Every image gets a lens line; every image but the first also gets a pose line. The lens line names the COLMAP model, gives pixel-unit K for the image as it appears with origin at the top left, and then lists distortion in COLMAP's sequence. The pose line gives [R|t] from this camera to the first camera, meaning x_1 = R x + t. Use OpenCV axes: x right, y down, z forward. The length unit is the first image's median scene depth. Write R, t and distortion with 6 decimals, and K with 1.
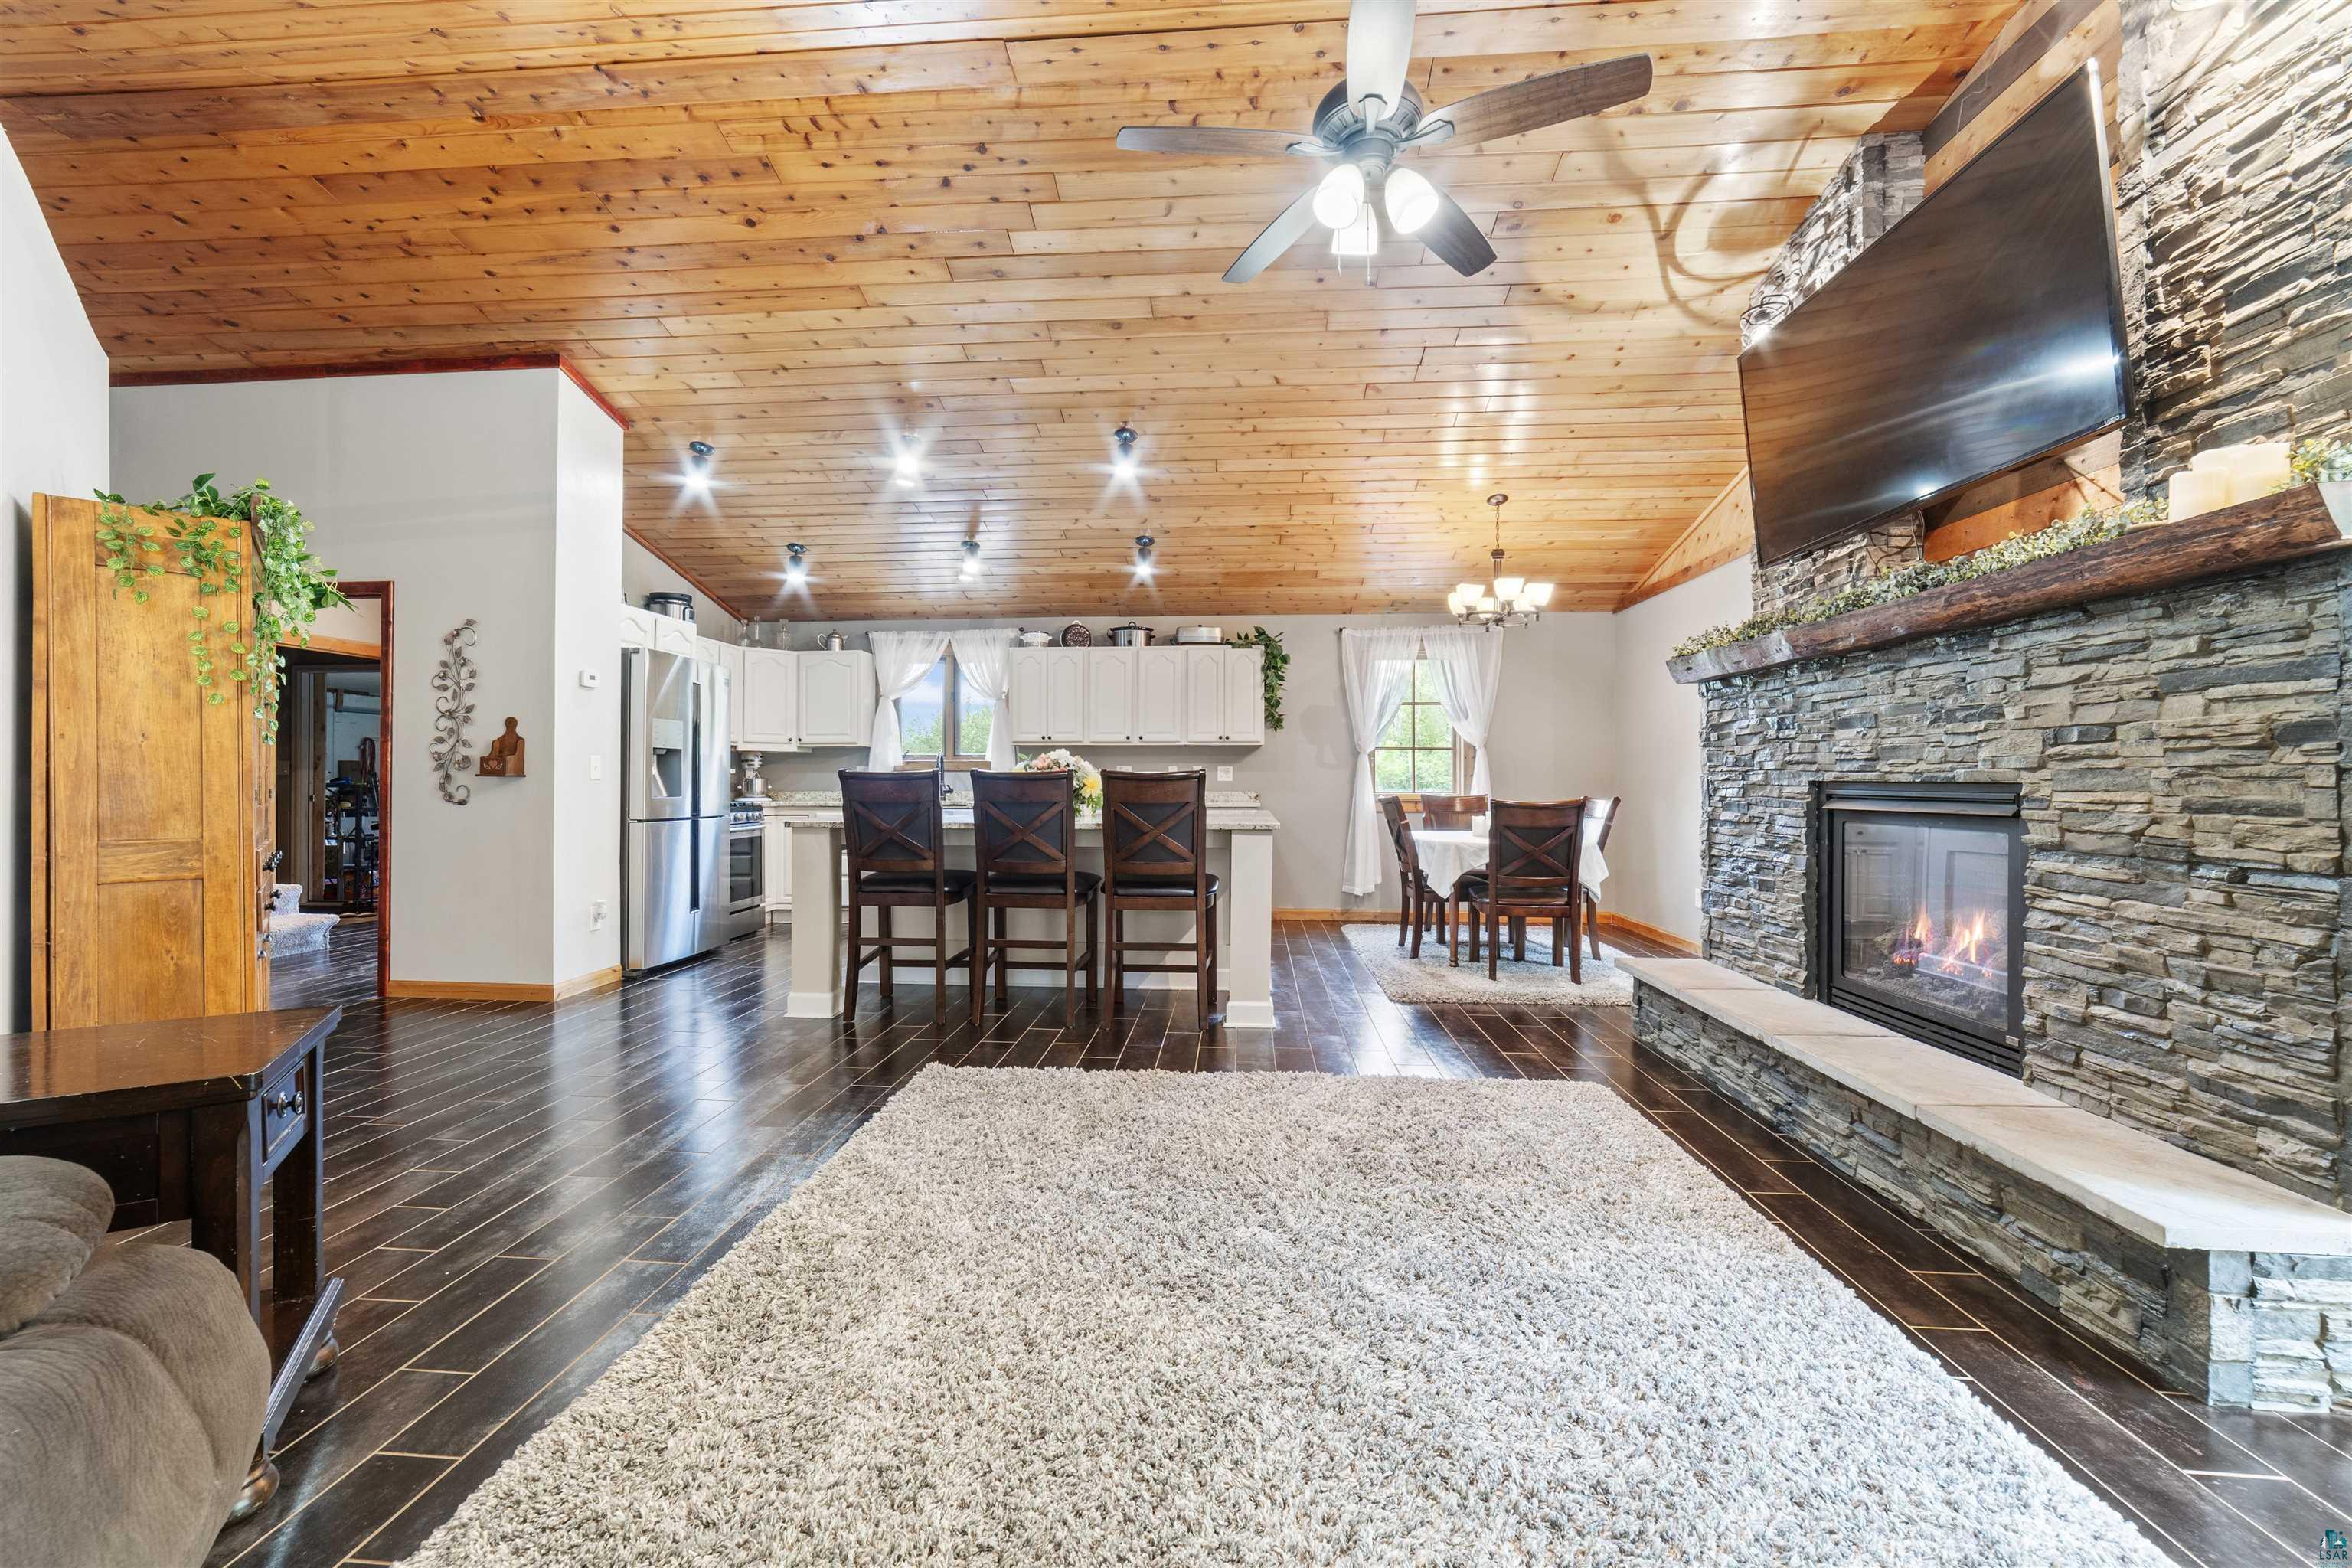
lens RADIAL K [[923.6, 0, 1176.1], [0, 923.6, 777.7], [0, 0, 1]] dist [-0.018160, 0.007192]
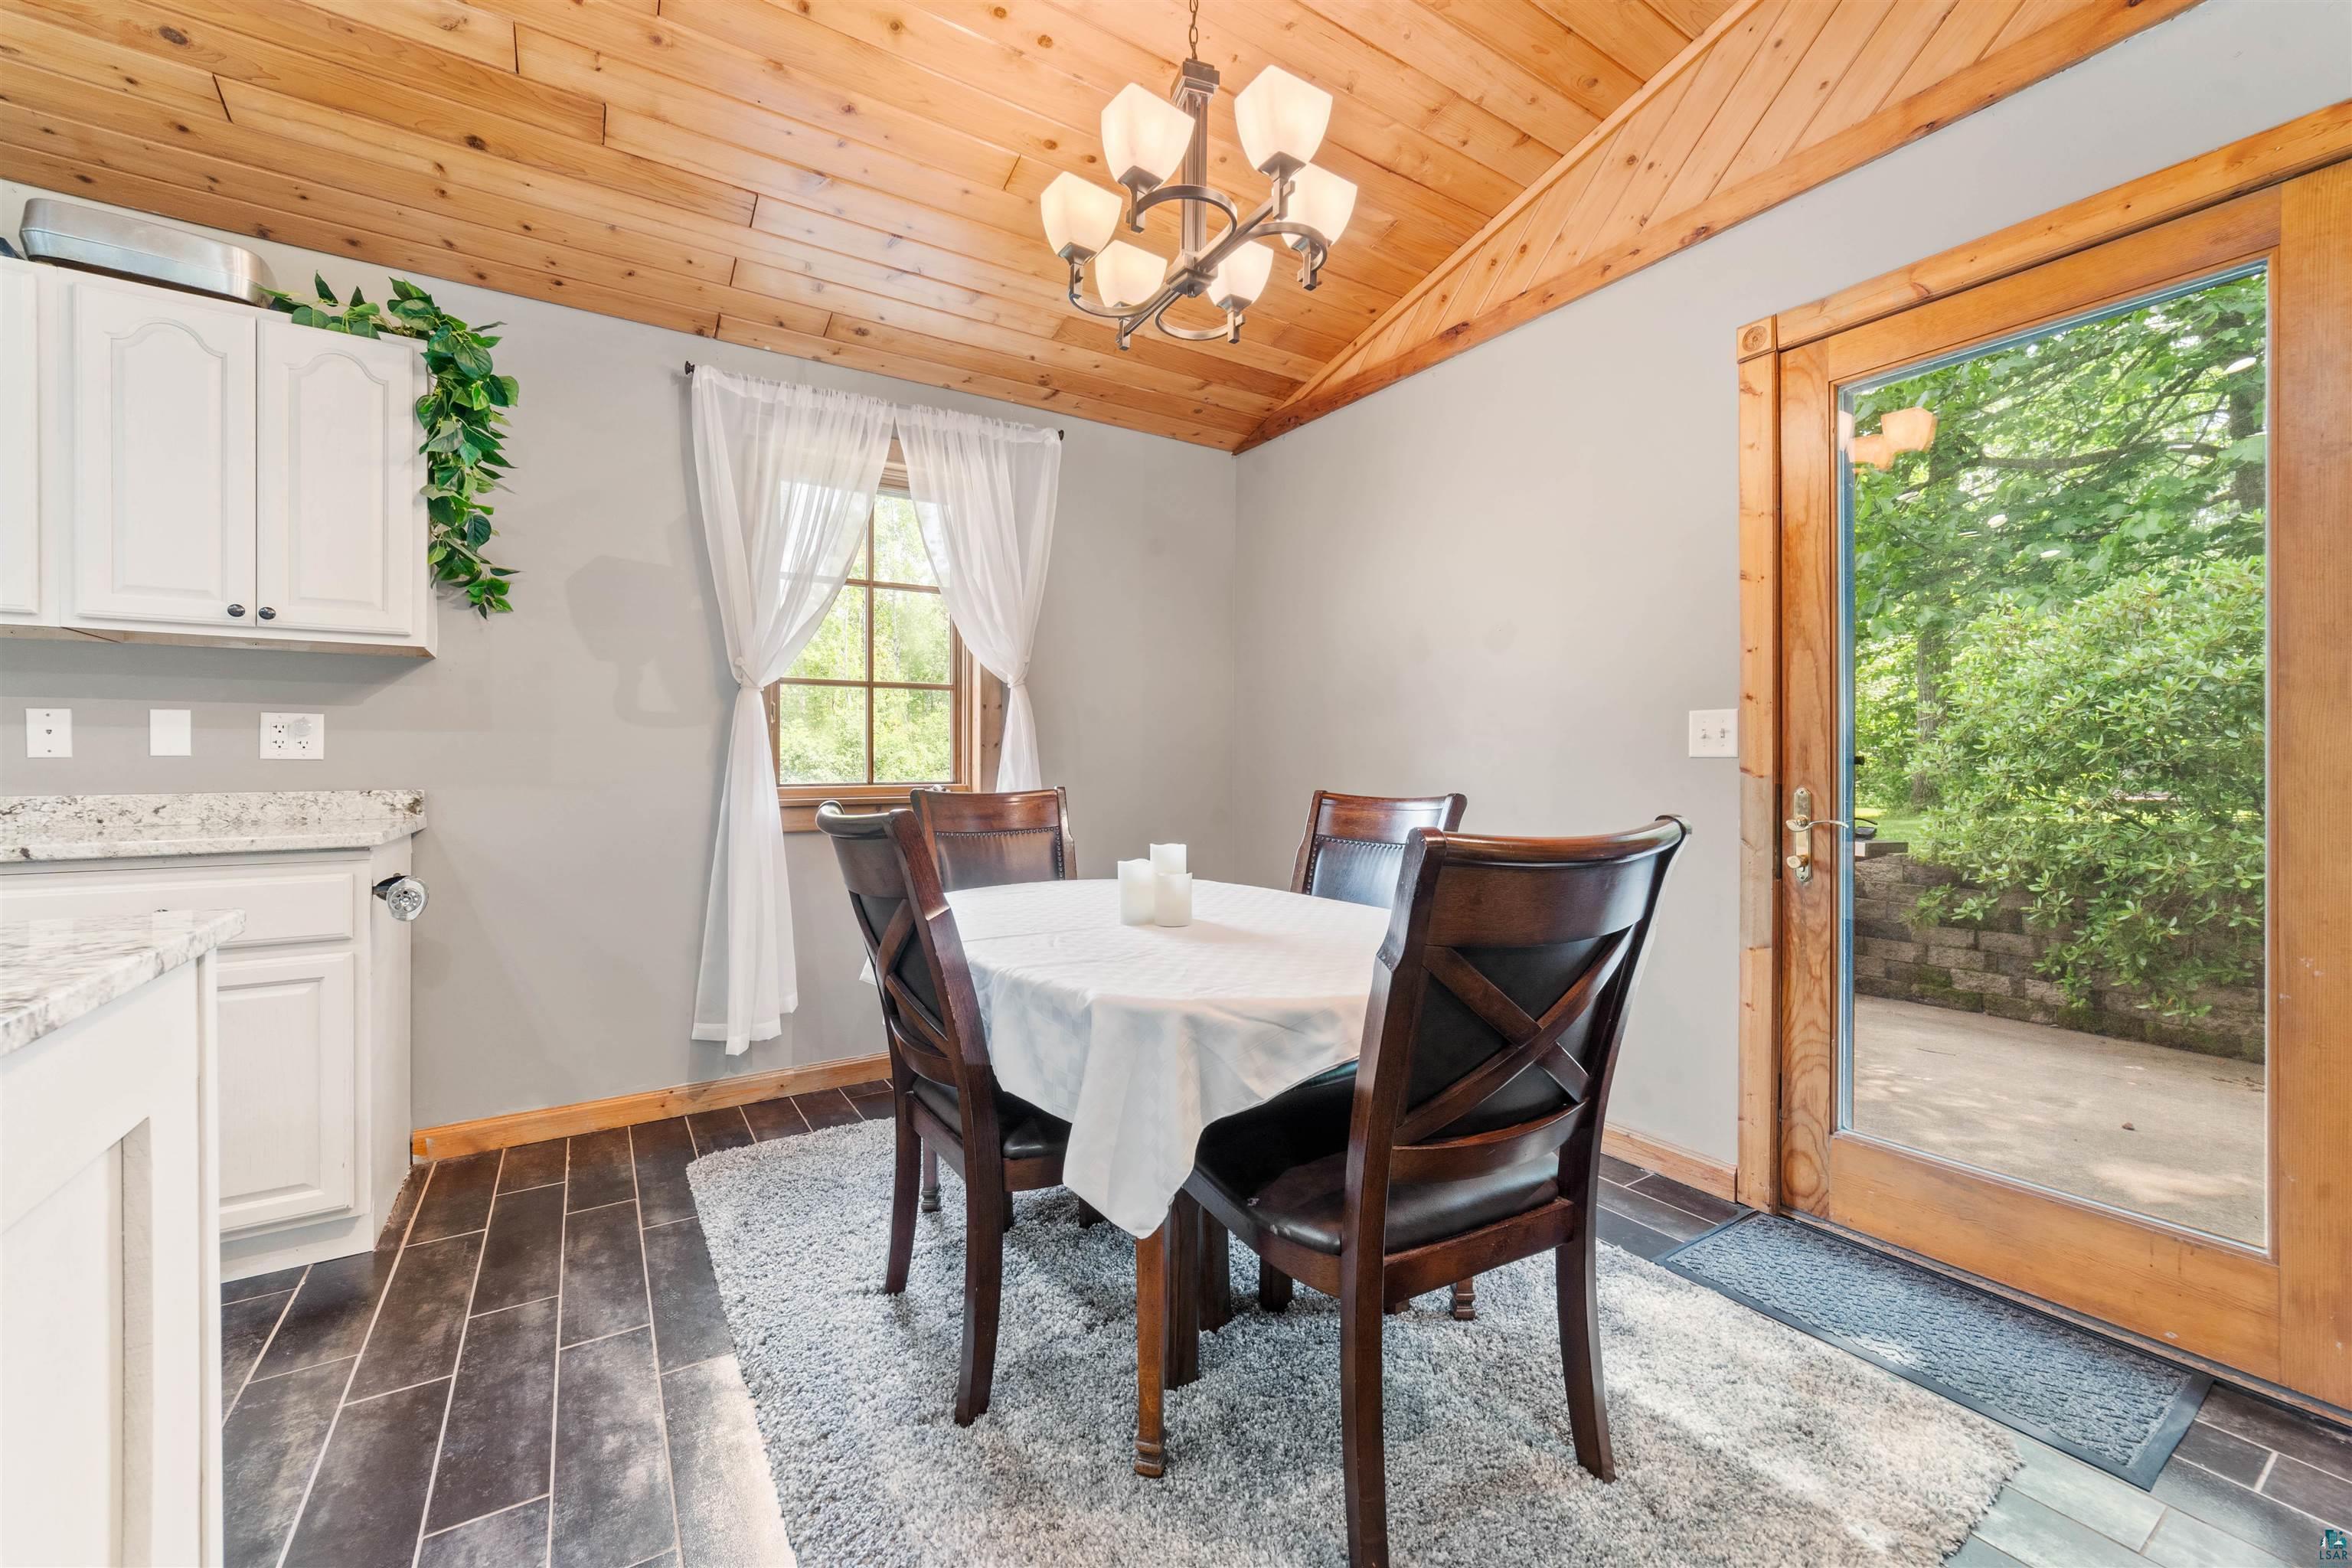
lens RADIAL K [[923.6, 0, 1163.6], [0, 923.6, 760.4], [0, 0, 1]] dist [-0.018160, 0.007192]
pose [[0.801576, -0.001011, 0.597892, 0.247714], [-0.001075, 0.999995, 0.003132, 0.008341], [-0.597891, -0.003154, 0.801571, 1.308129]]
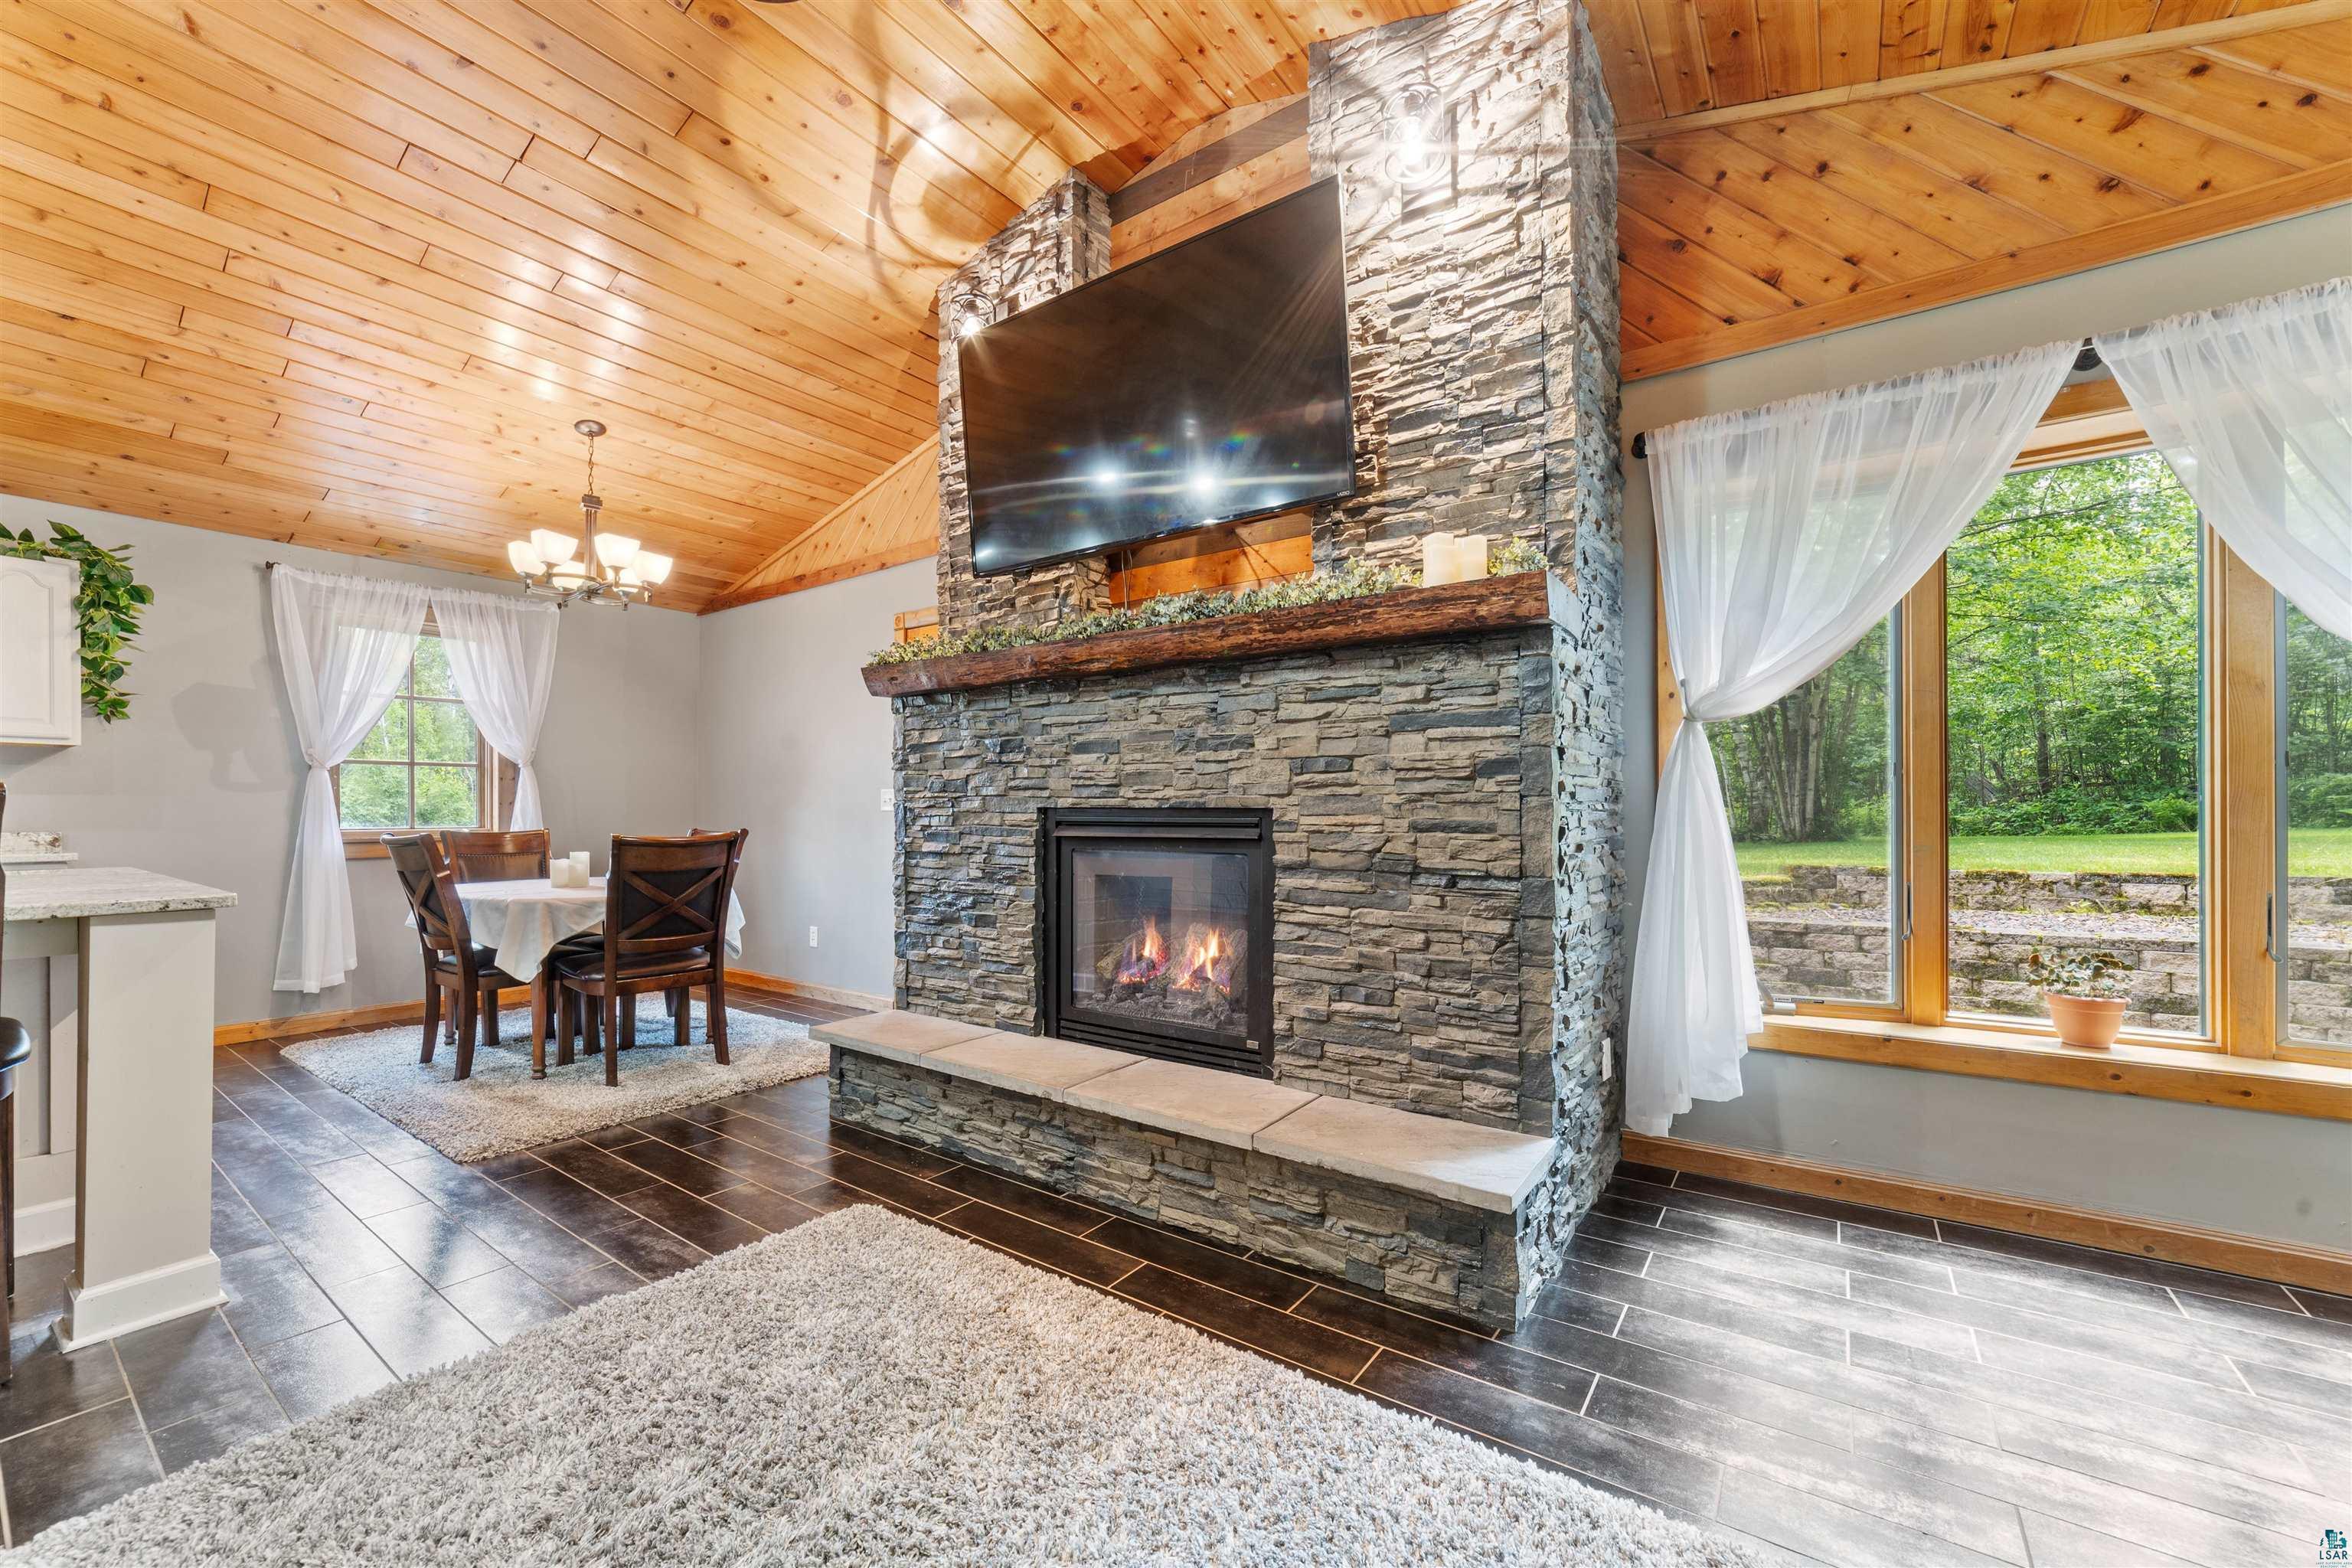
lens RADIAL K [[923.6, 0, 1169.4], [0, 923.6, 811.1], [0, 0, 1]] dist [-0.018160, 0.007192]
pose [[0.524182, -0.002925, 0.851601, -0.058417], [0.000363, 0.999995, 0.003212, 0.004239], [-0.851606, -0.001375, 0.524181, 0.391558]]
